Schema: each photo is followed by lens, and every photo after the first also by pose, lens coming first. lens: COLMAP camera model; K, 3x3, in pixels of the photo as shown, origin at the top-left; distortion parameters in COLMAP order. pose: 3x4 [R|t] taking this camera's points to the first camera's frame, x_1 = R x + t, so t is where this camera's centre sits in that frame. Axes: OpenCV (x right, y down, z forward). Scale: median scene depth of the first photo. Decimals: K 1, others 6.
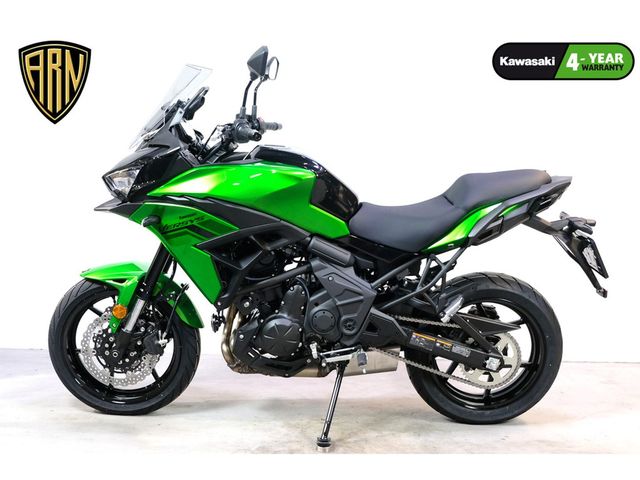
lens RADIAL K [[1362.0, 0, 320.0], [0, 1362.0, 240.0], [0, 0, 1]] dist [-0.111474, -0.139240]
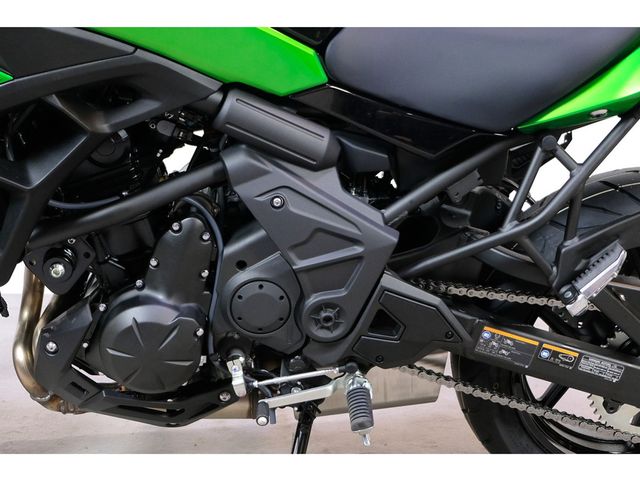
lens RADIAL K [[1362.0, 0, 320.0], [0, 1362.0, 240.0], [0, 0, 1]] dist [-0.111474, -0.139240]
pose [[0.998850, -0.013323, 0.046053, 0.002013], [0.006632, 0.989774, 0.142493, -0.014704], [-0.047481, -0.142024, 0.988724, 0.618845]]
